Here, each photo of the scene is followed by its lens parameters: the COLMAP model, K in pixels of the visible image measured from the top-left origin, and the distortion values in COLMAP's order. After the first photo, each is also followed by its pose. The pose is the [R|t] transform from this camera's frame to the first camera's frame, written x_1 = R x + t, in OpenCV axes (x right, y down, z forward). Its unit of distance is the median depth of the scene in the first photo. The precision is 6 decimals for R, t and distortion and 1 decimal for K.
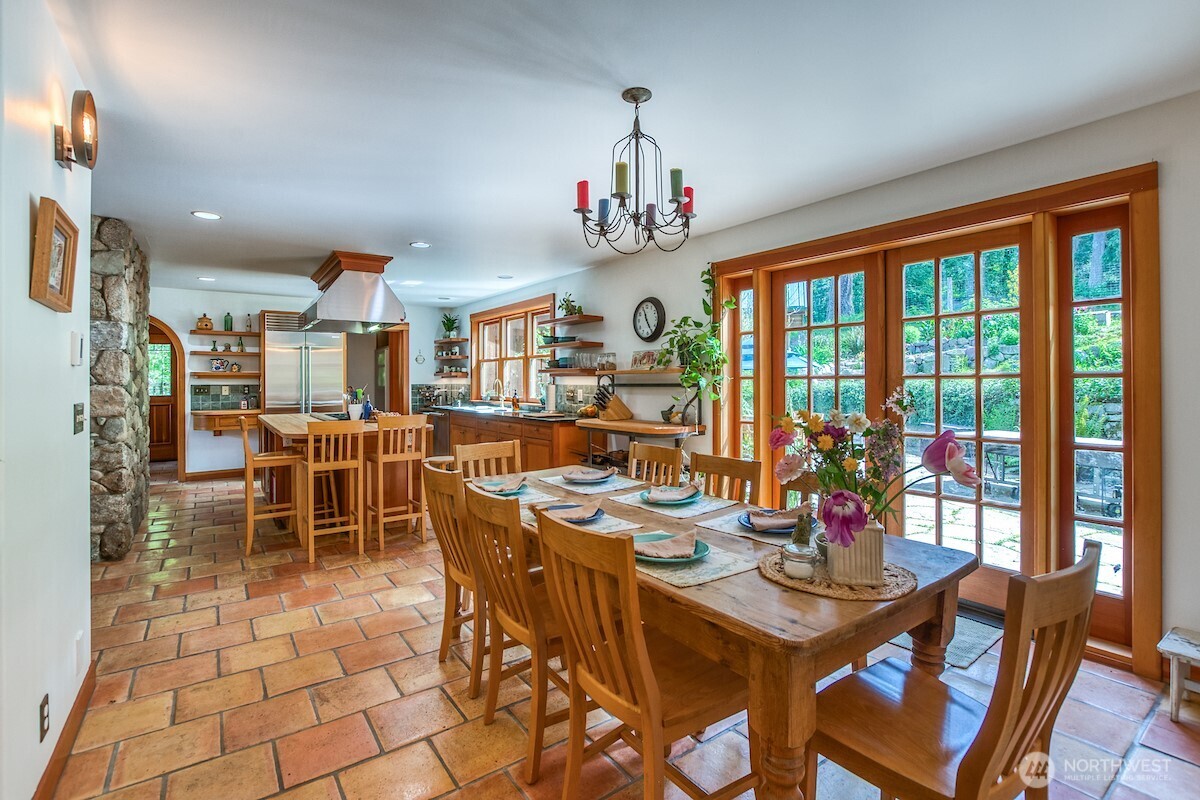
lens RADIAL K [[525.7, 0, 603.0], [0, 525.7, 383.9], [0, 0, 1]] dist [-0.000651, 0.000115]
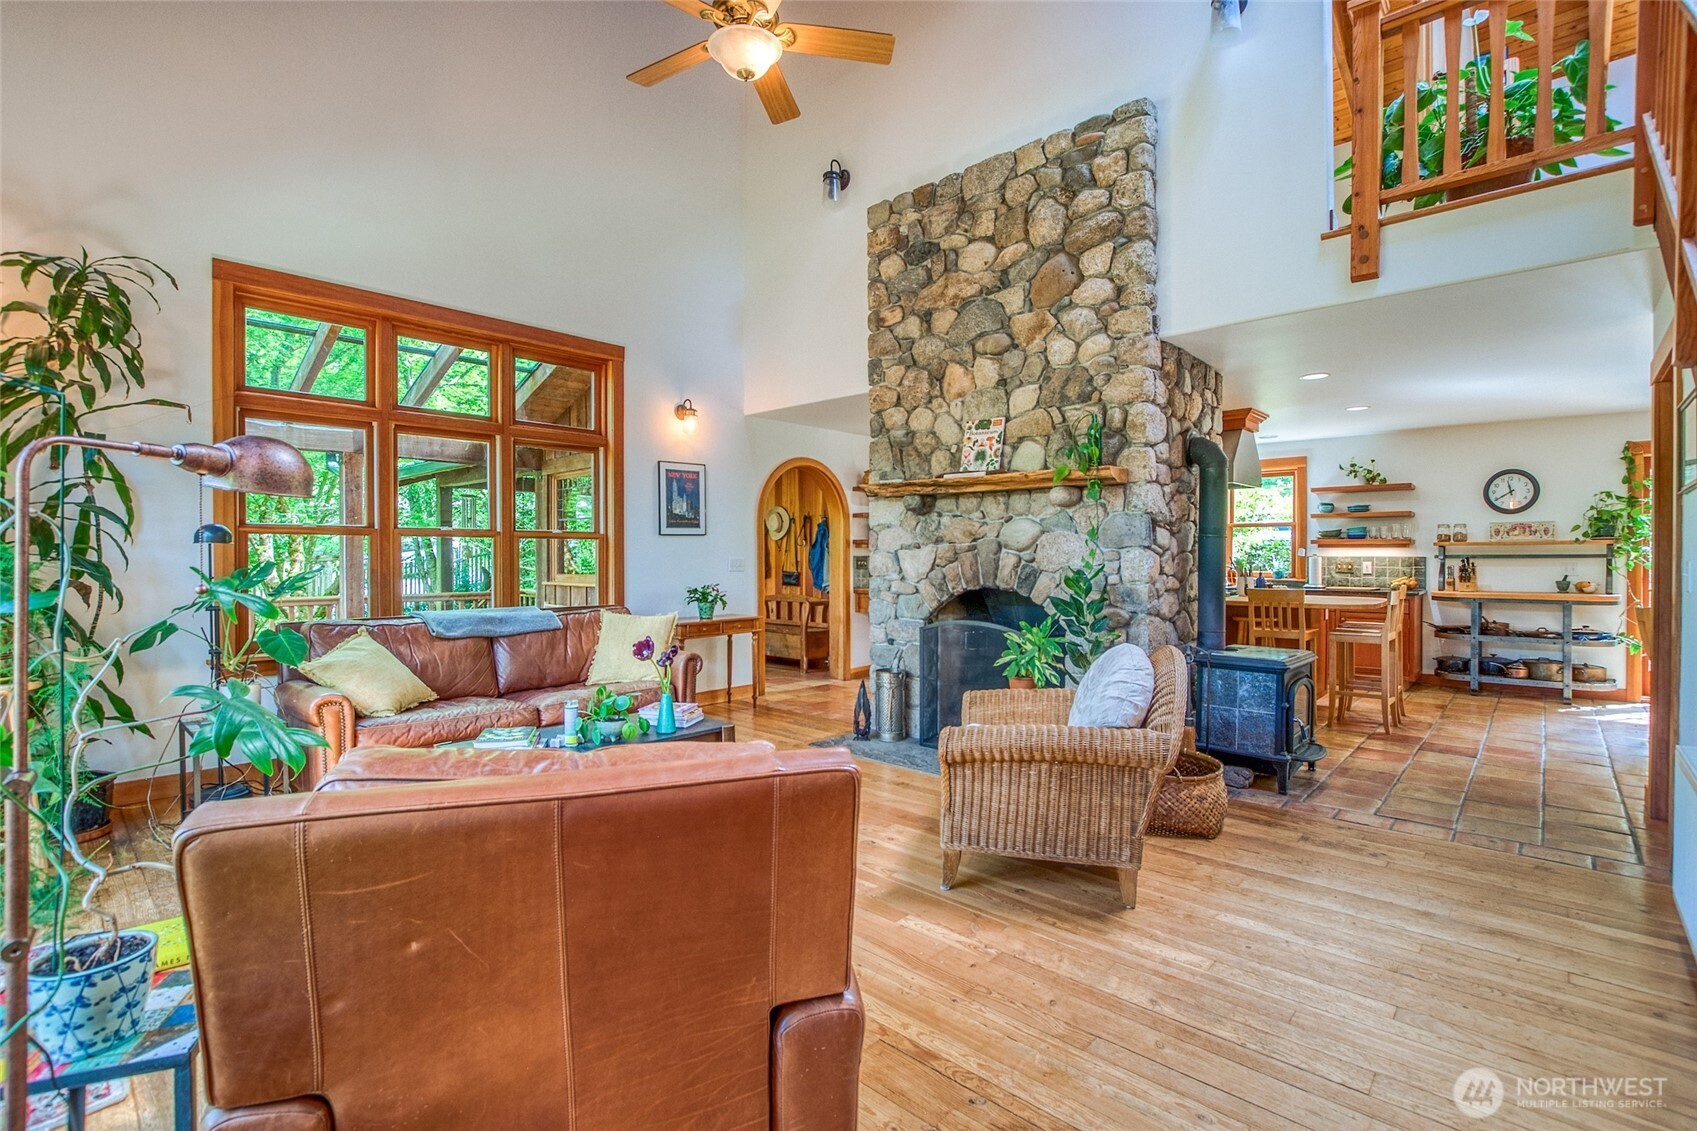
lens RADIAL K [[761.1, 0, 884.2], [0, 761.1, 562.7], [0, 0, 1]] dist [-0.002402, -0.000079]
pose [[0.977471, 0.002056, 0.211058, -1.371449], [-0.002452, 0.999996, 0.001616, 0.014552], [-0.211054, -0.002098, 0.977472, -0.161870]]
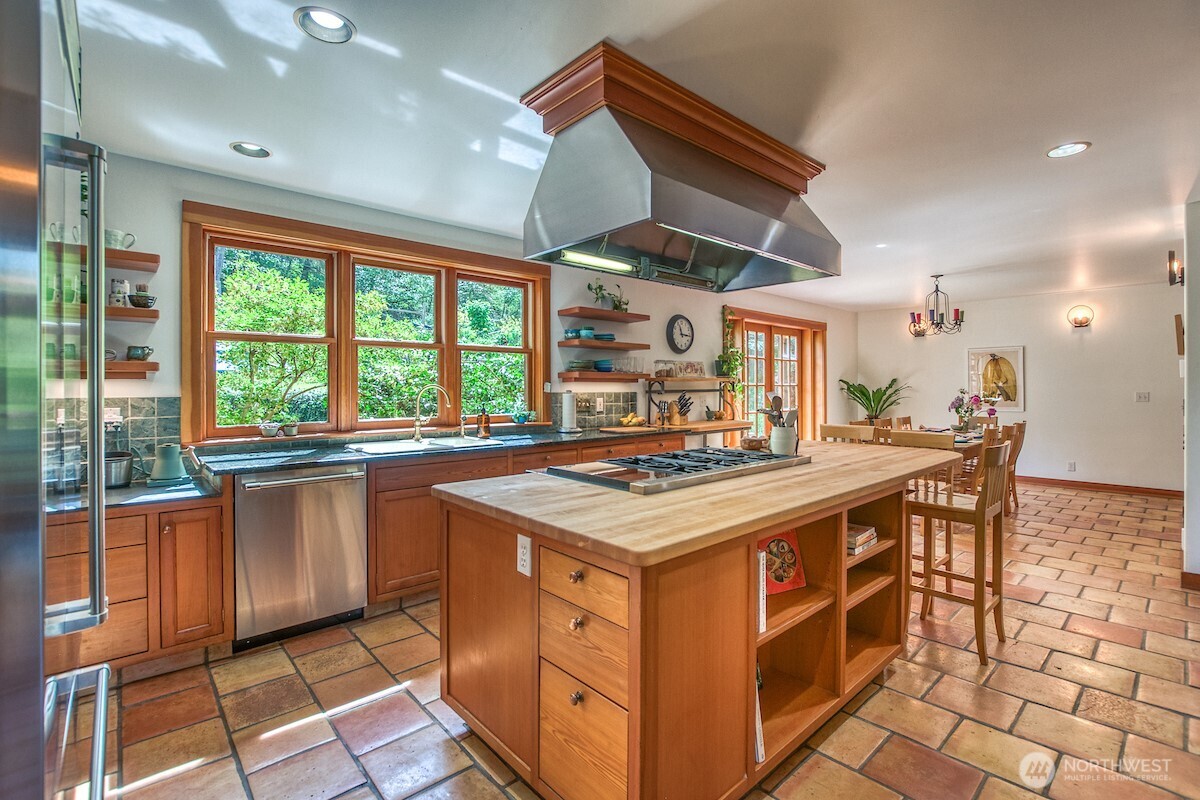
lens RADIAL K [[546.0, 0, 600.0], [0, 546.0, 400.0], [0, 0, 1]] dist [0.000000, 0.000080]
pose [[-0.099160, -0.023013, 0.994805, -1.066809], [0.004220, 0.999714, 0.023547, -0.007530], [-0.995063, 0.006533, -0.099034, 1.277838]]
